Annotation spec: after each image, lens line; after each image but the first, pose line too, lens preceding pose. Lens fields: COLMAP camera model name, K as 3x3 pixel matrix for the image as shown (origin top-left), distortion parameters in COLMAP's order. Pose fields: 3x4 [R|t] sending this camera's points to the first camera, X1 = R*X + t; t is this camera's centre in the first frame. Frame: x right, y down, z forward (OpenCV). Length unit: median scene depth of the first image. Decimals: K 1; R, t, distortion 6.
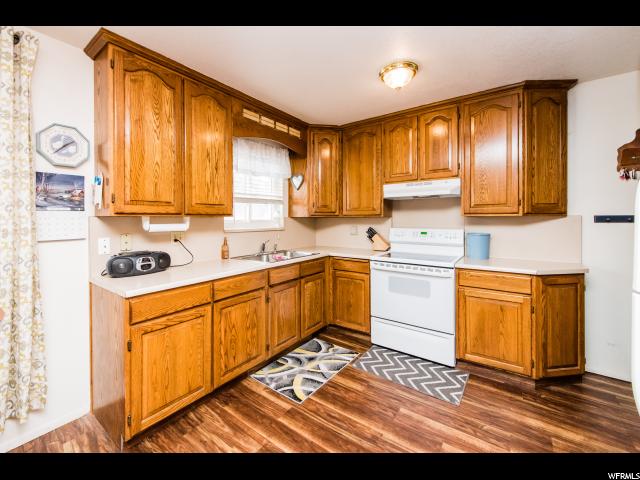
lens RADIAL K [[271.3, 0, 279.9], [0, 271.3, 218.9], [0, 0, 1]] dist [-0.001993, -0.000333]
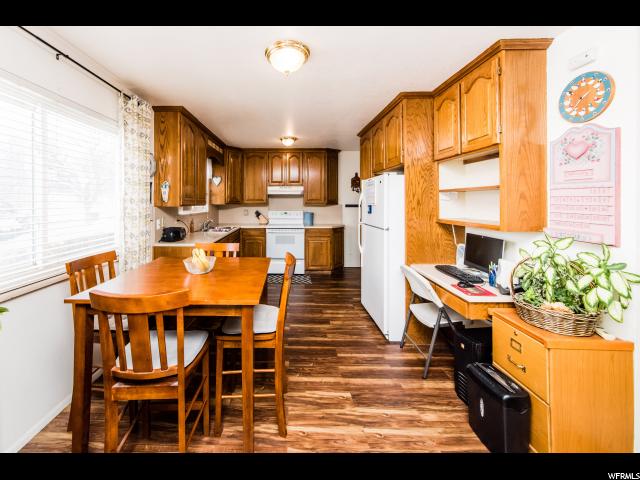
lens RADIAL K [[251.0, 0, 282.4], [0, 251.0, 200.7], [0, 0, 1]] dist [0.000140, -0.000016]
pose [[0.775780, 0.005562, 0.630979, -0.662714], [-0.002942, 0.999982, -0.005197, -0.027016], [-0.630996, 0.002176, 0.775783, -0.390830]]
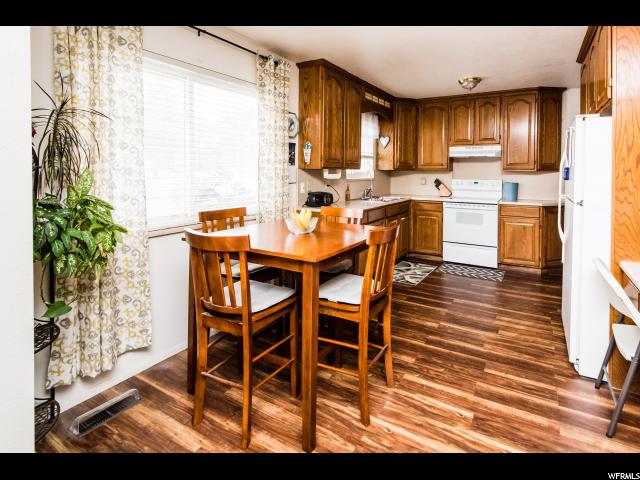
lens RADIAL K [[328.8, 0, 360.0], [0, 328.8, 175.0], [0, 0, 1]] dist [0.000682, -0.000319]
pose [[0.976362, 0.007195, 0.216021, -0.459075], [-0.009416, 0.999913, 0.009254, 0.003952], [-0.215936, -0.011069, 0.976345, -0.570847]]
